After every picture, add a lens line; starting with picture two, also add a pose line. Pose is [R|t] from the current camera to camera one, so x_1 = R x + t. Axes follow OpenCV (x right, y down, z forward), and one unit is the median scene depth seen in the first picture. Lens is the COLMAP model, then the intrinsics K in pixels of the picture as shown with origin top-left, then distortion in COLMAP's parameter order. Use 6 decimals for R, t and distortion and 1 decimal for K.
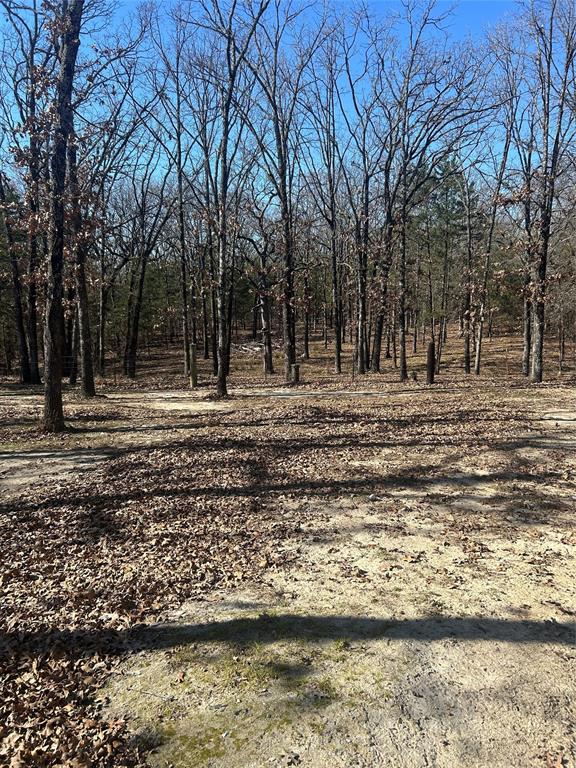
lens RADIAL K [[580.1, 0, 286.6], [0, 580.1, 384.7], [0, 0, 1]] dist [0.032972, -0.025713]
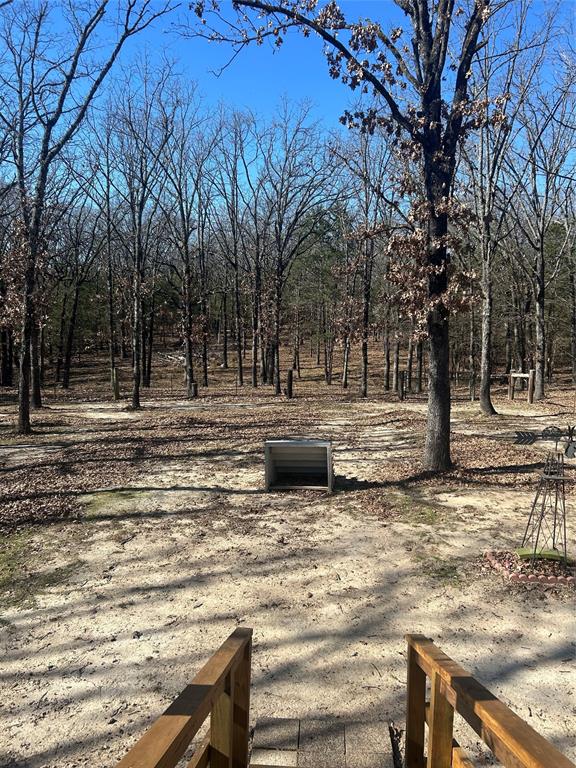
lens RADIAL K [[580.1, 0, 290.5], [0, 580.1, 381.8], [0, 0, 1]] dist [0.032972, -0.025713]
pose [[0.993080, 0.008350, 0.117144, 0.134044], [-0.007589, 0.999947, -0.006934, -0.051380], [-0.117196, 0.005997, 0.993091, -0.627626]]
